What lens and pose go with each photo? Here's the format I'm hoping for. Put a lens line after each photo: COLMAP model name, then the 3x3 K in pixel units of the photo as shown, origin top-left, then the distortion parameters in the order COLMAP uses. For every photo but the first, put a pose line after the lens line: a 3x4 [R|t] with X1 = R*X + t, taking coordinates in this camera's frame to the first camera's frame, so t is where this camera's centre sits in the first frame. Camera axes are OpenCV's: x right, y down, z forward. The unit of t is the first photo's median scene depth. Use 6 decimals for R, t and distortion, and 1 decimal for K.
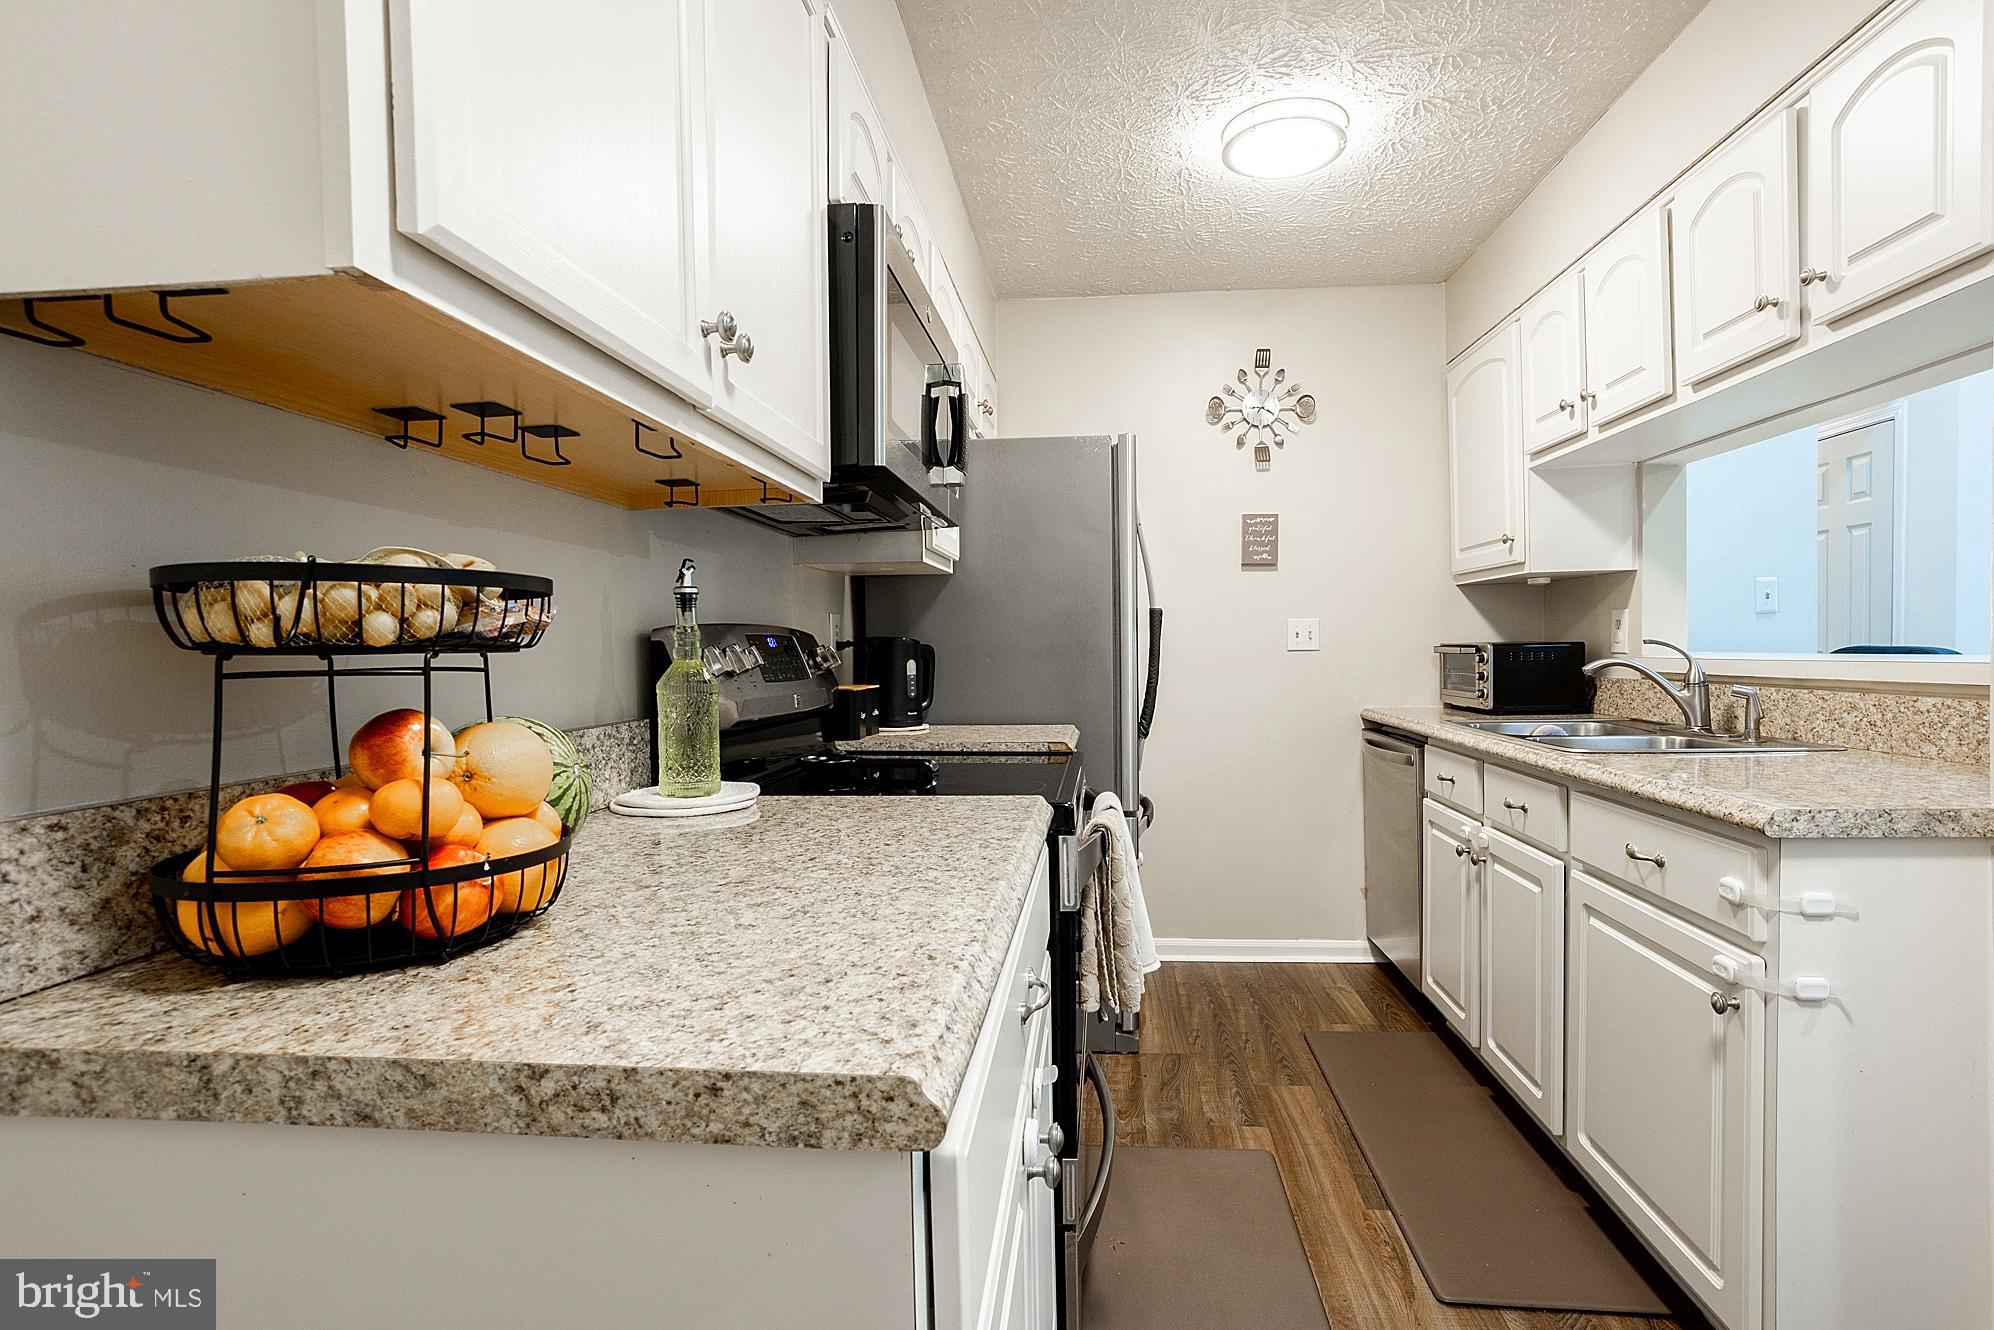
lens RADIAL K [[967.1, 0, 972.6], [0, 967.1, 679.0], [0, 0, 1]] dist [-0.063362, 0.028145]
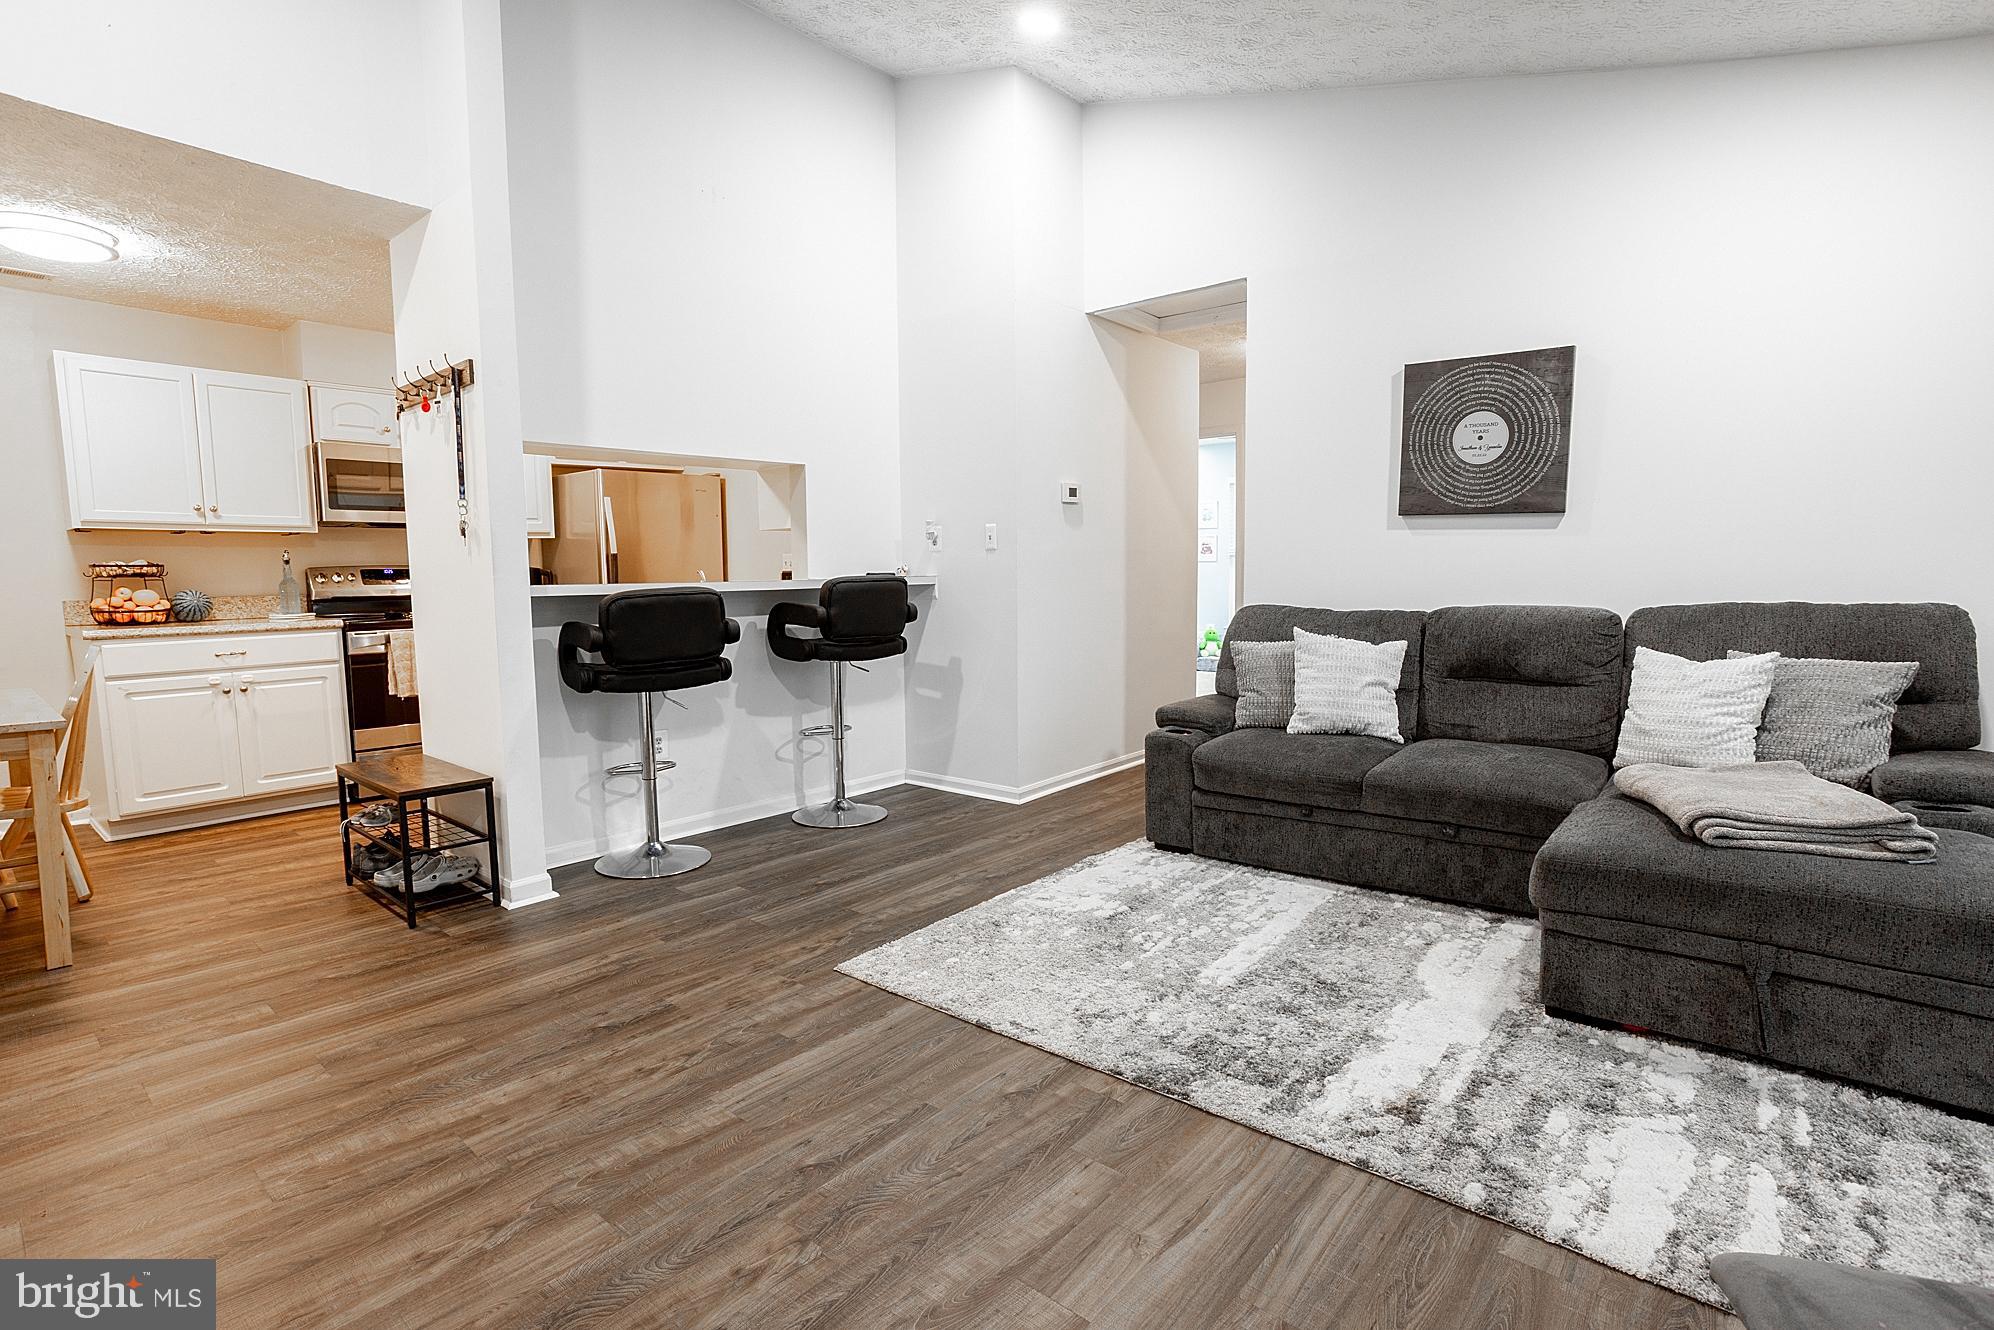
lens RADIAL K [[958.8, 0, 990.2], [0, 958.8, 665.9], [0, 0, 1]] dist [-0.062602, 0.040594]
pose [[0.840100, 0.065265, -0.538491, 2.398940], [-0.020560, 0.995853, 0.088620, -0.035687], [0.542042, -0.063378, 0.837958, -0.353204]]
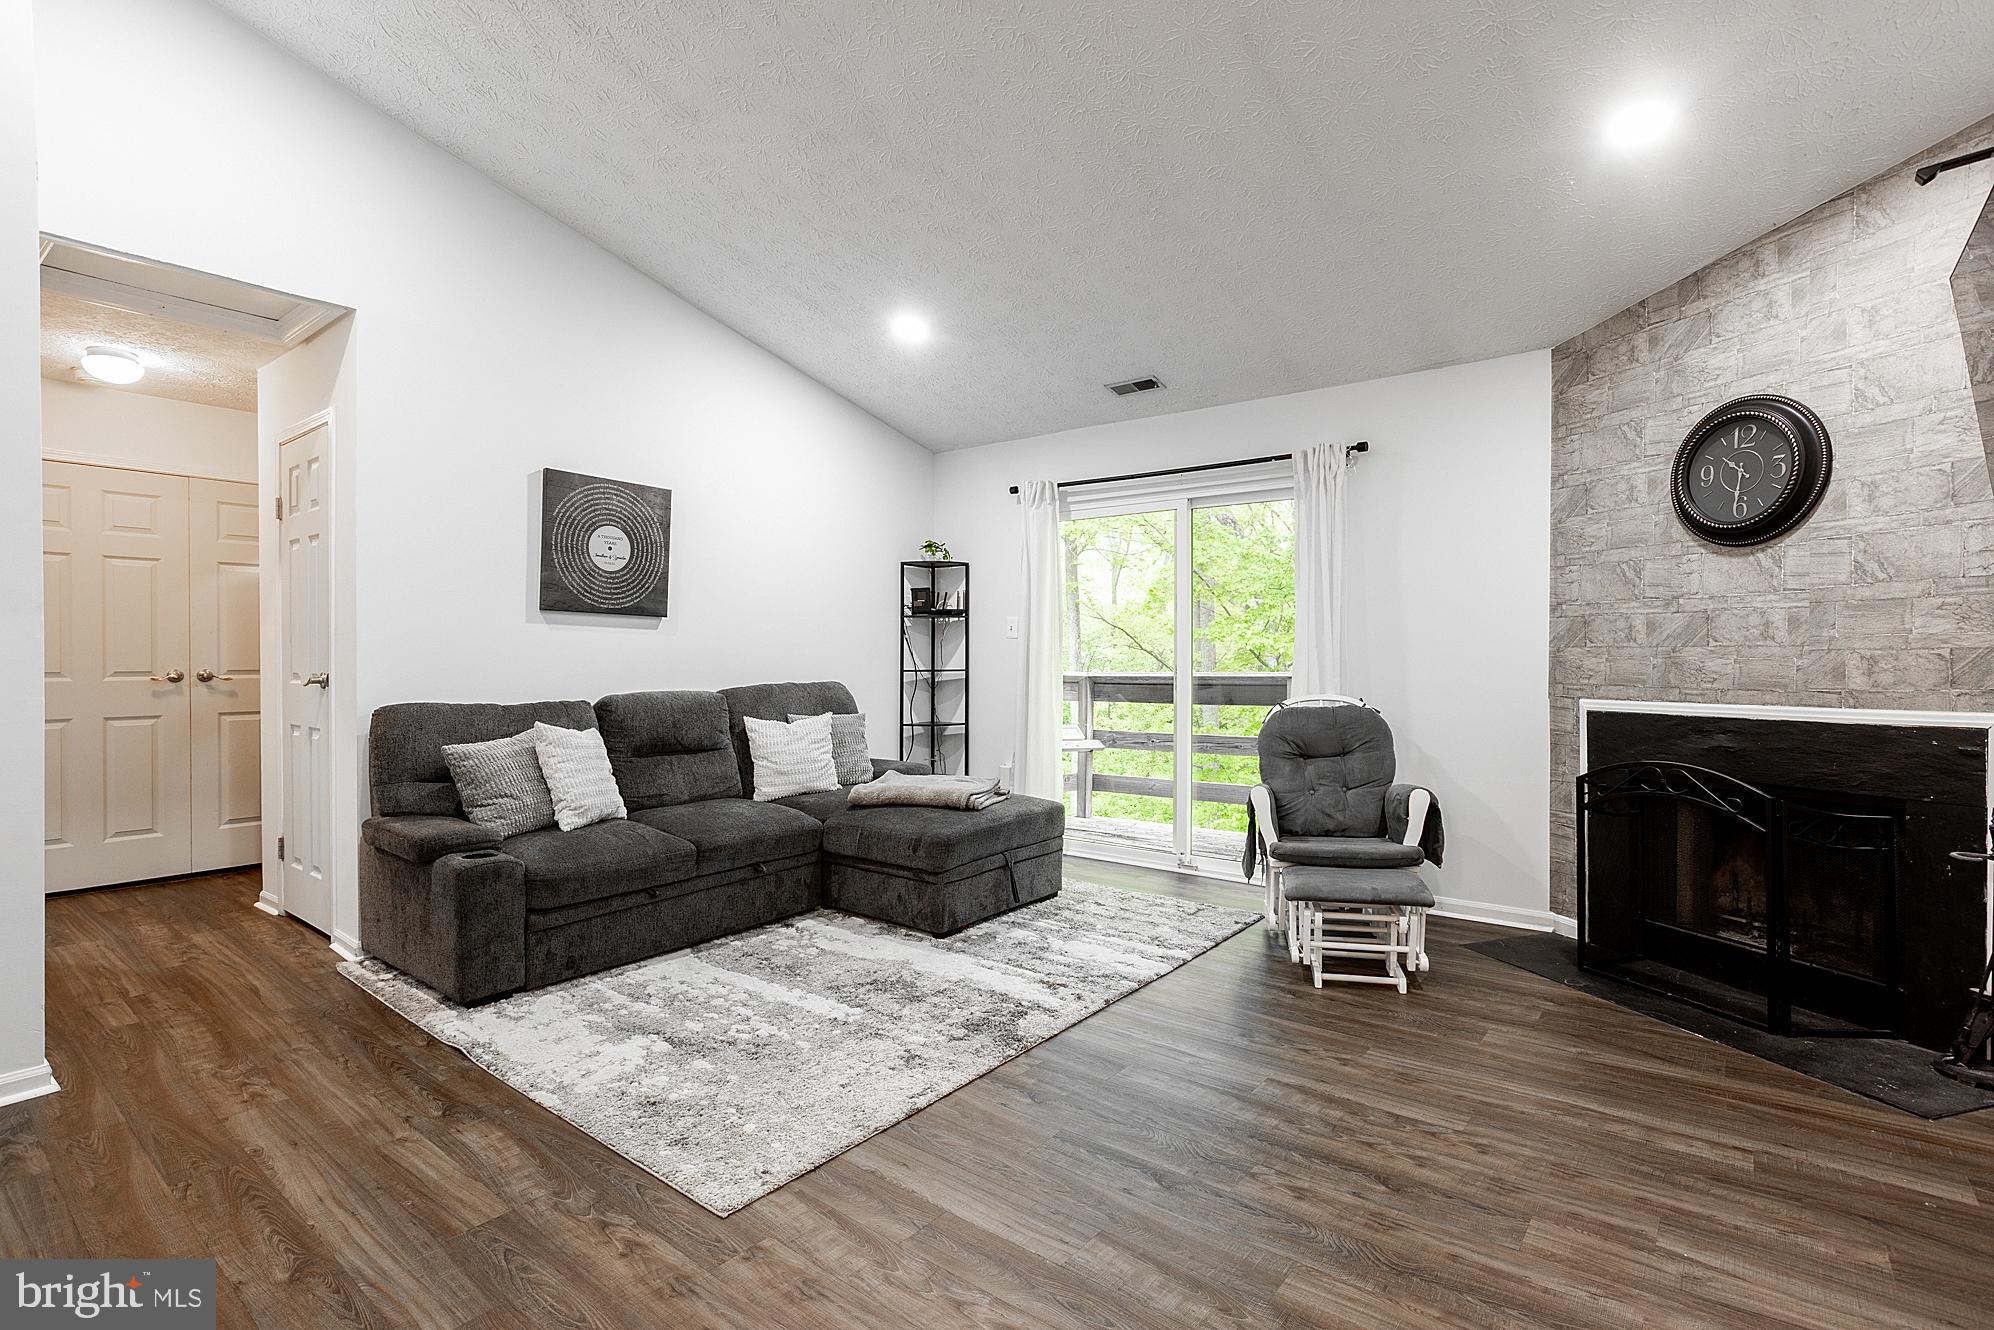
lens RADIAL K [[958.8, 0, 990.2], [0, 958.8, 665.9], [0, 0, 1]] dist [-0.062602, 0.040594]
pose [[0.515755, 0.011277, 0.856662, 0.935580], [0.014362, 0.999659, -0.021806, -0.013899], [-0.856616, 0.023549, 0.515417, -0.116037]]
